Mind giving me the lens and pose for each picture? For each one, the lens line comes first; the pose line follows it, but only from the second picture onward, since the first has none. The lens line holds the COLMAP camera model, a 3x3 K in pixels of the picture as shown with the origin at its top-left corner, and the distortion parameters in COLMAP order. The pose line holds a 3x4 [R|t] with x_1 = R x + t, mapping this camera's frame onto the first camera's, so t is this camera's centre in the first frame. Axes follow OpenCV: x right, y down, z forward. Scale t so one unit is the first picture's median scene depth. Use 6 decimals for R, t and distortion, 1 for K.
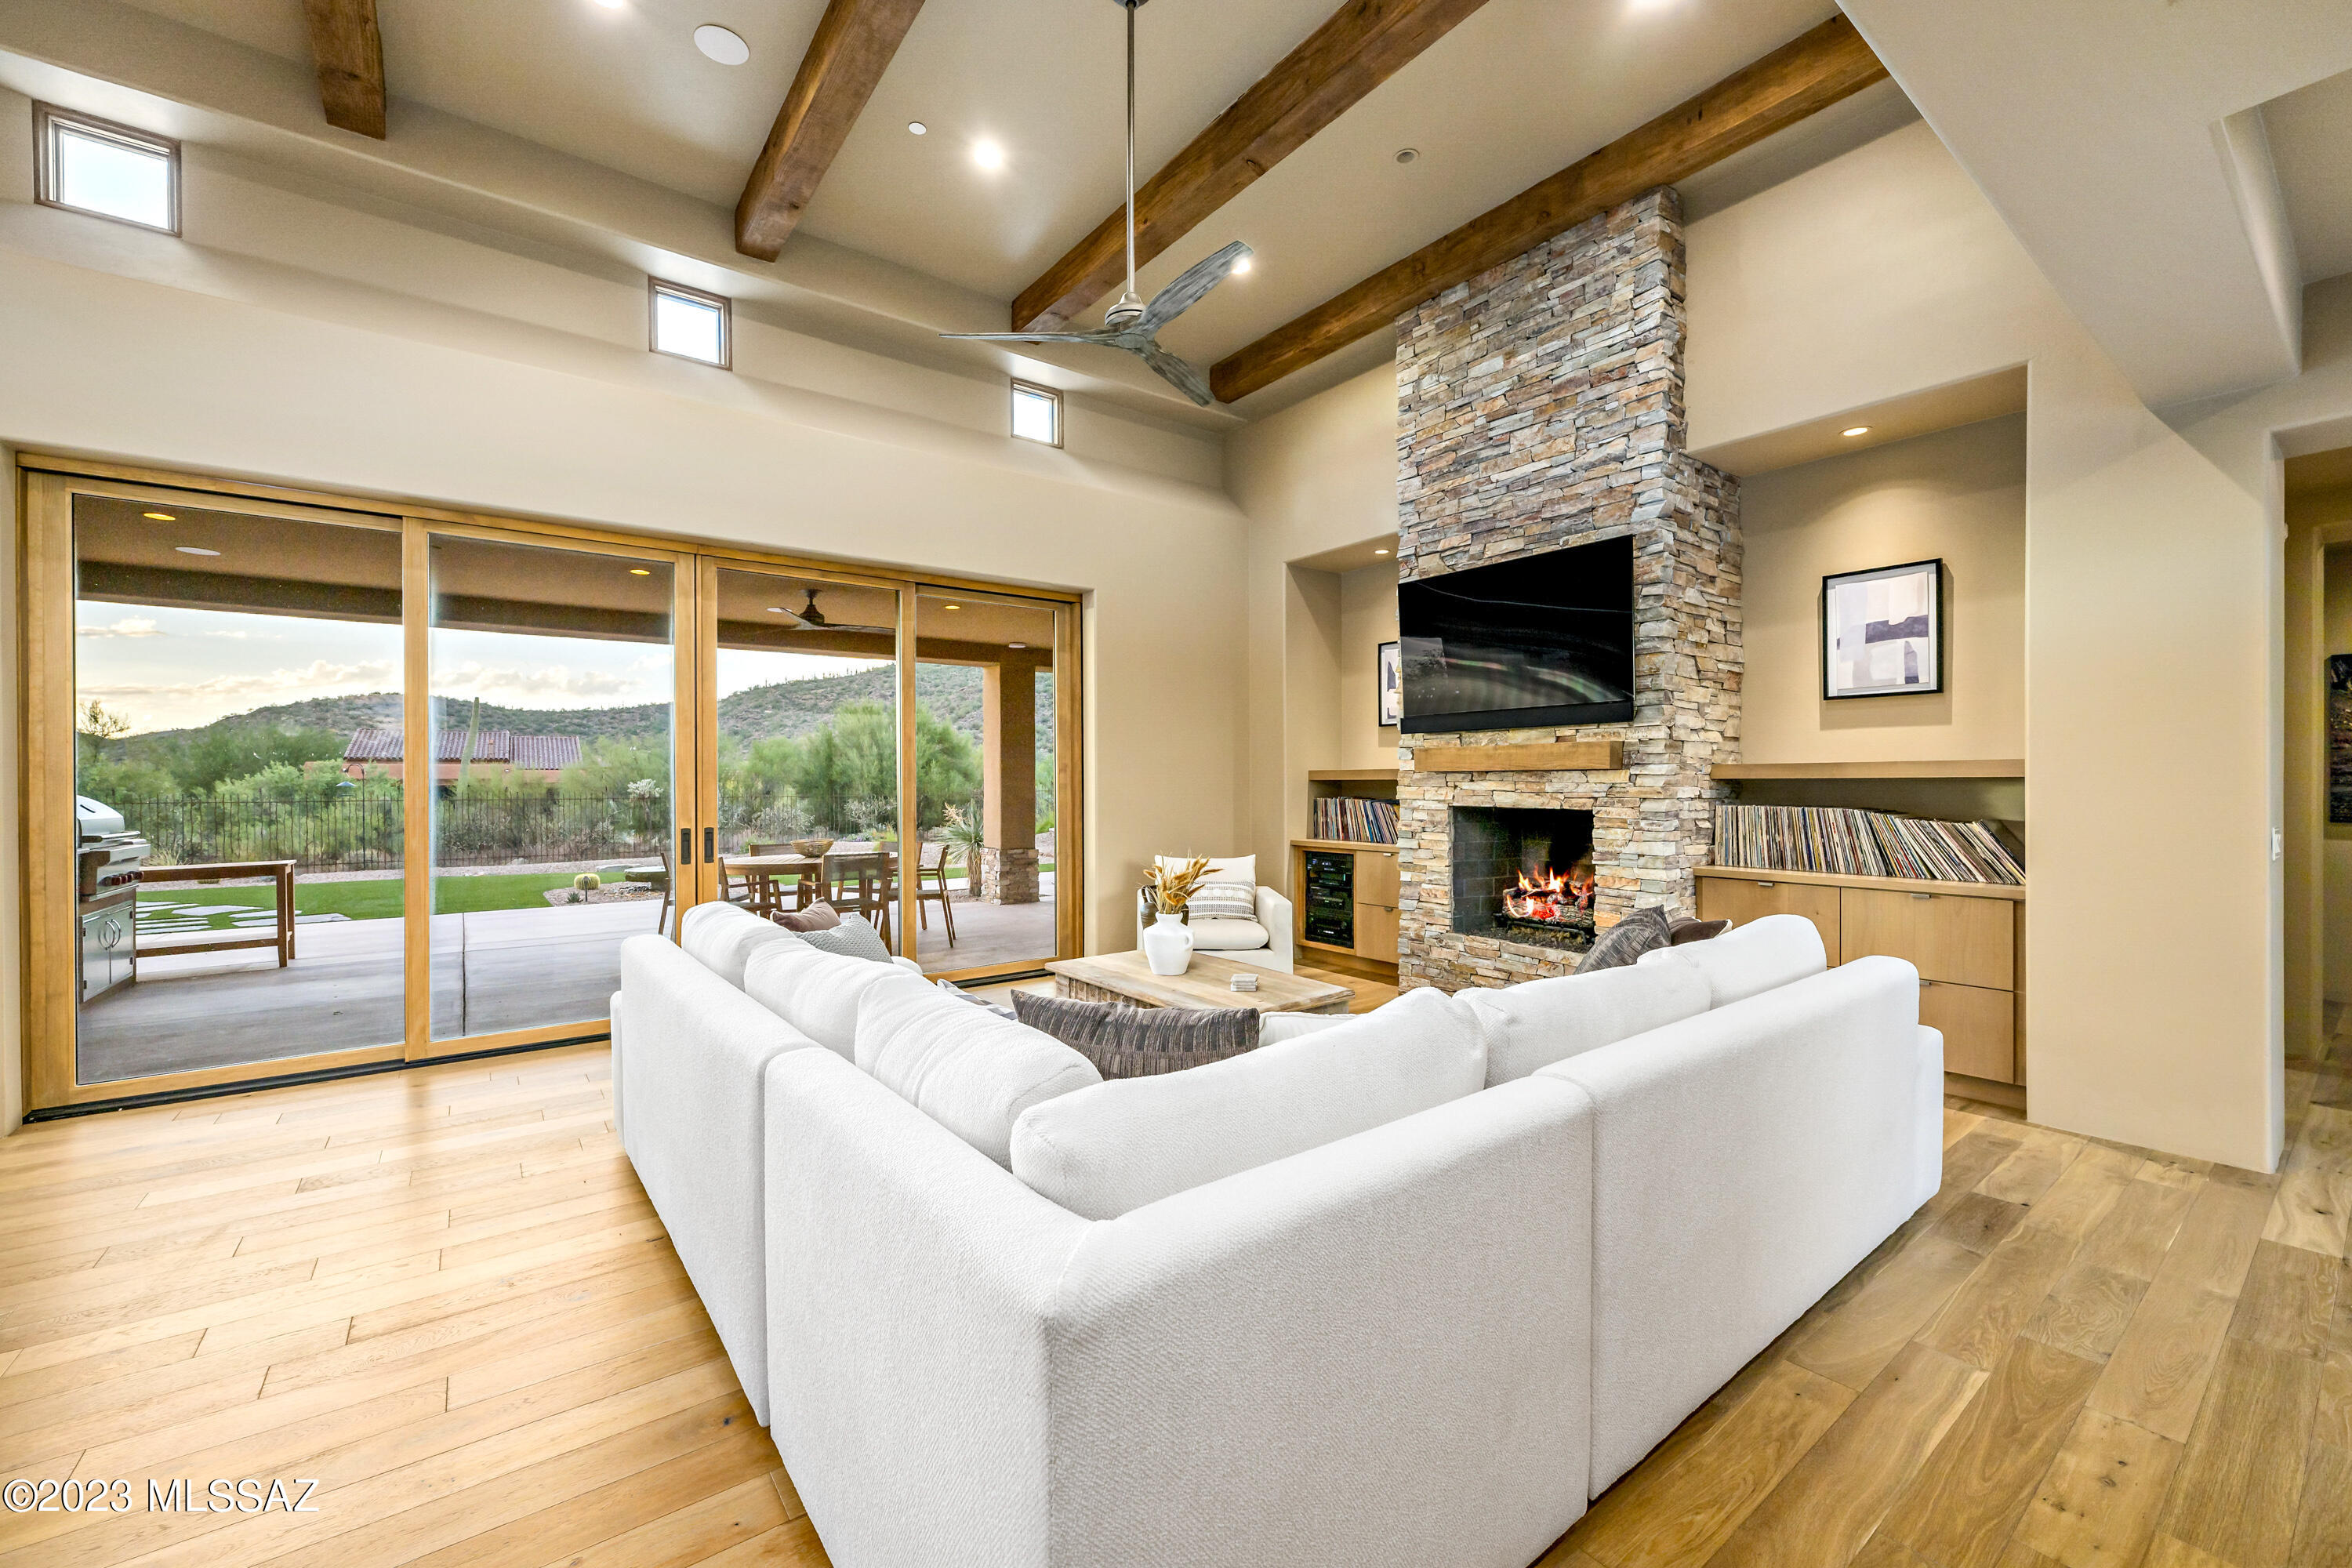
lens RADIAL K [[942.0, 0, 1172.5], [0, 942.0, 777.7], [0, 0, 1]] dist [0.000257, 0.000389]
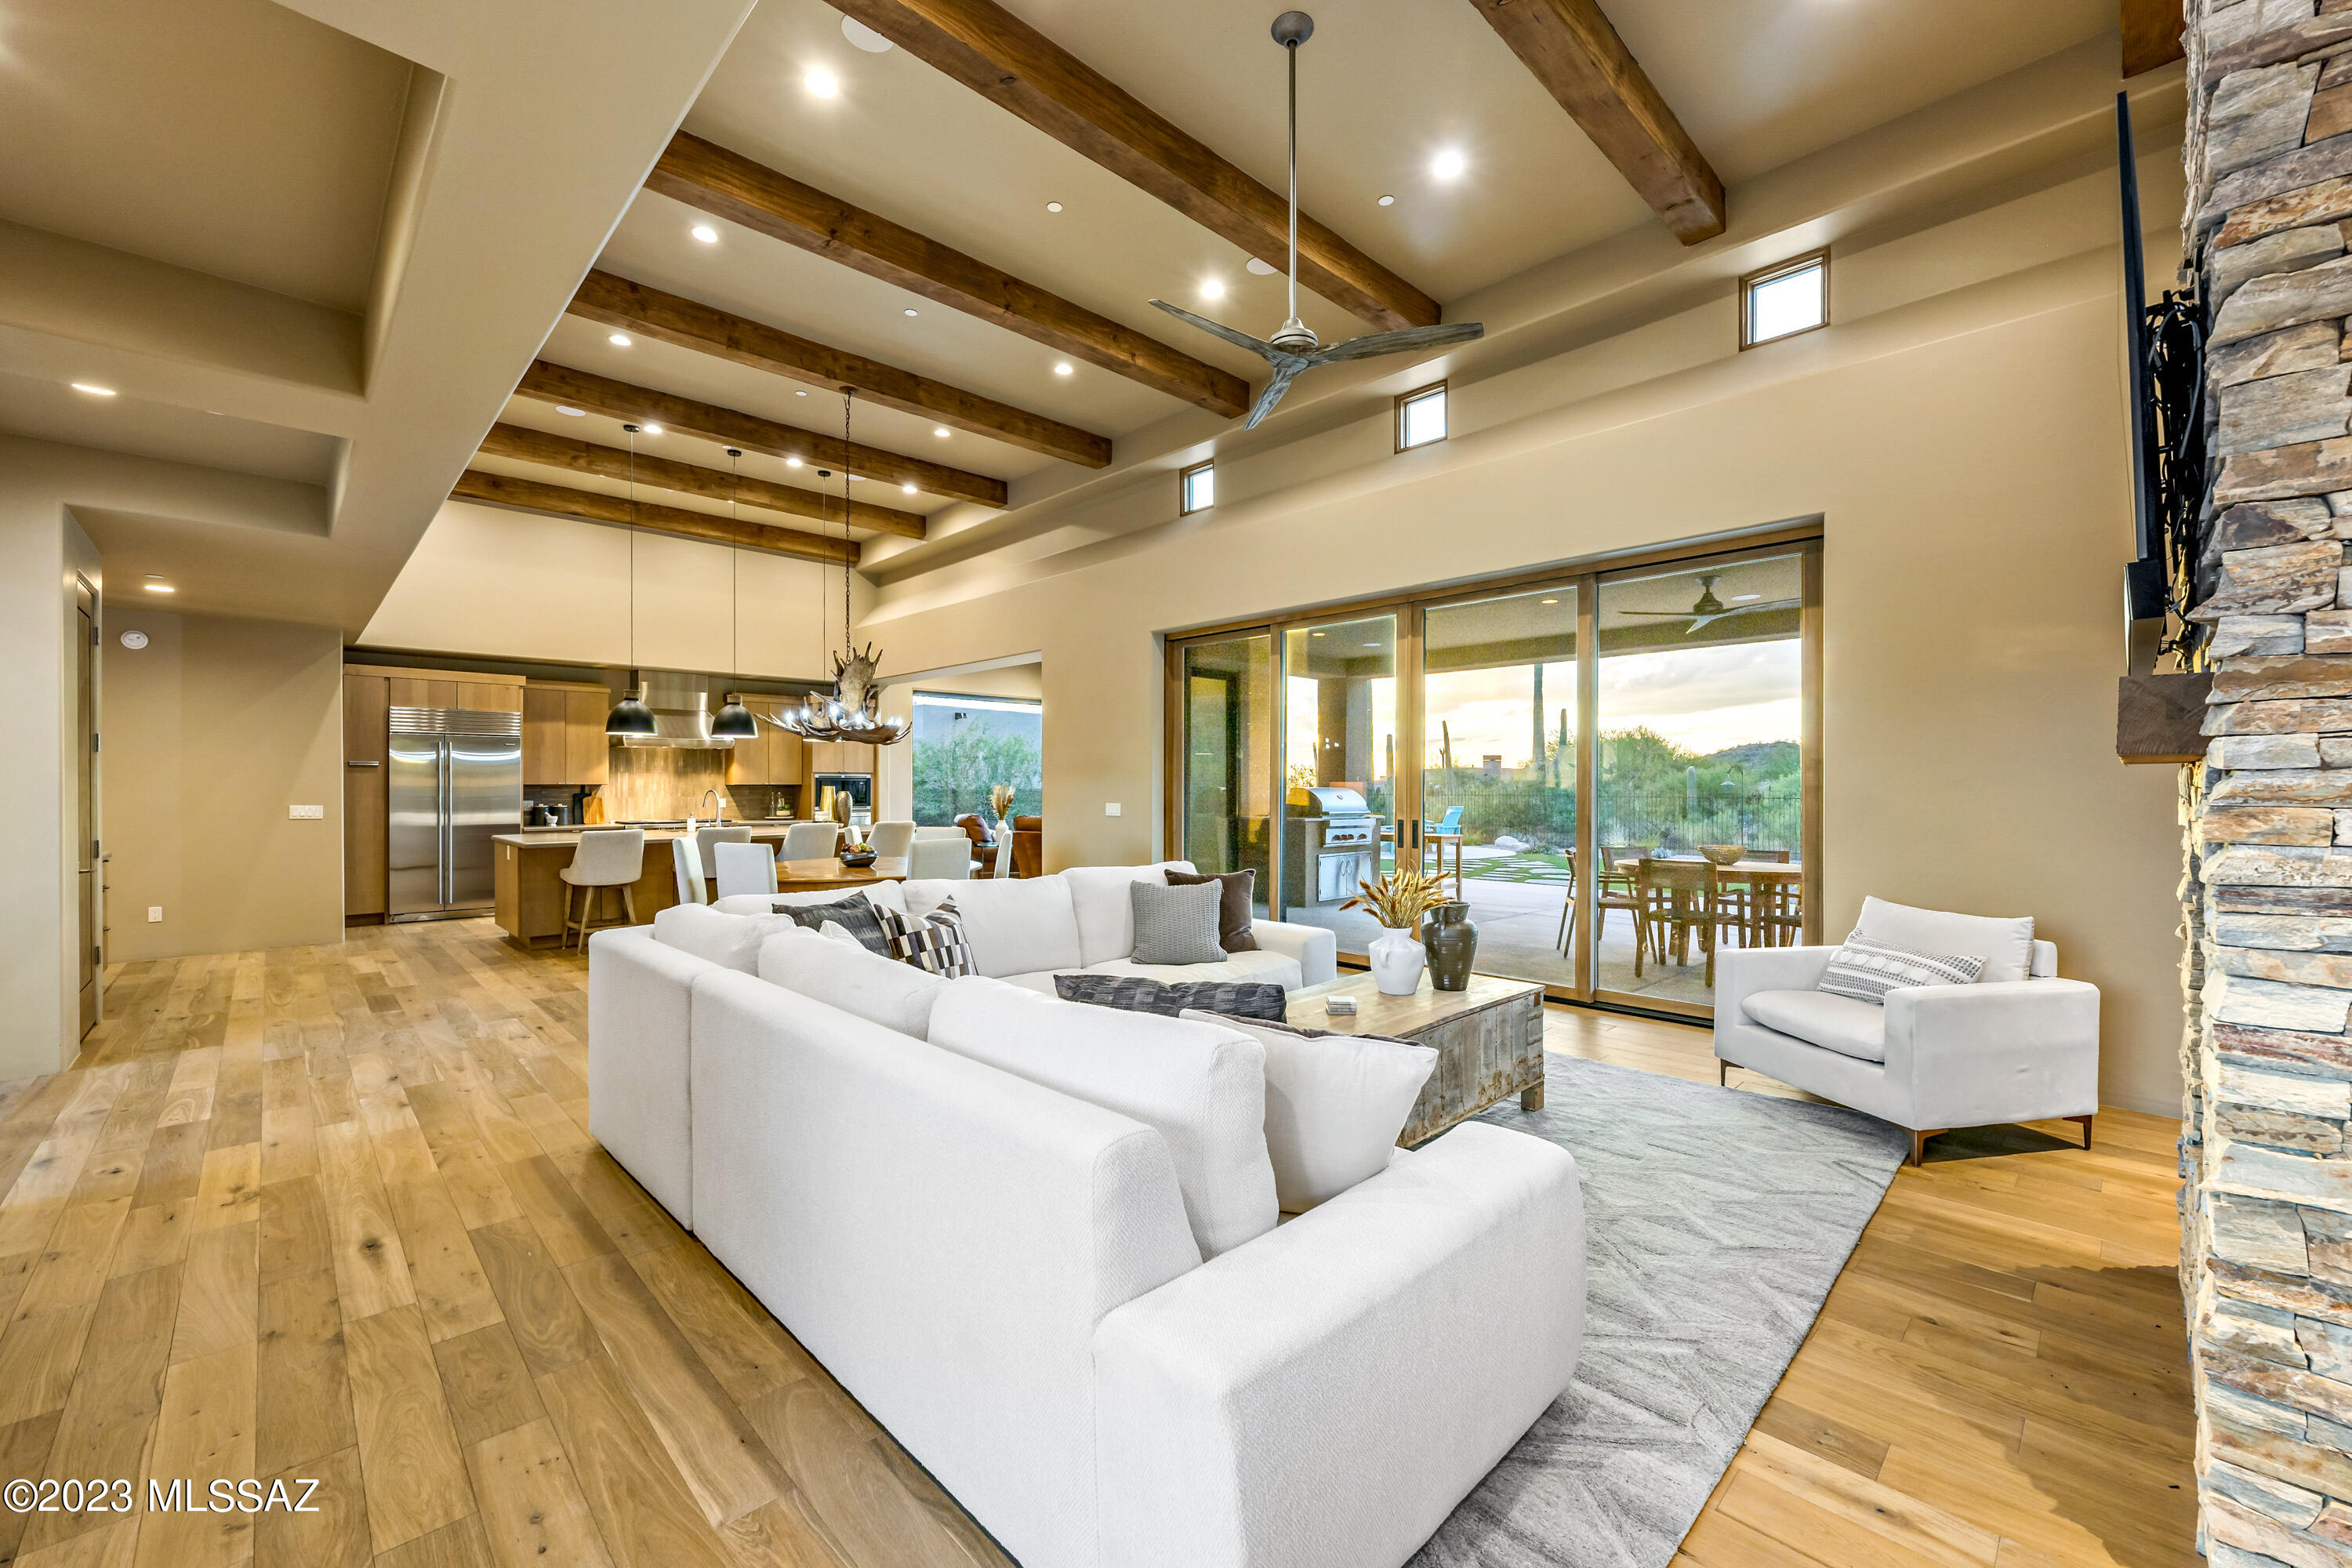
lens RADIAL K [[942.0, 0, 1172.5], [0, 942.0, 777.7], [0, 0, 1]] dist [0.000257, 0.000389]
pose [[0.120818, -0.003033, -0.992670, 0.780103], [0.005116, 0.999984, -0.002433, -0.001197], [0.992662, -0.004785, 0.120831, 0.589405]]
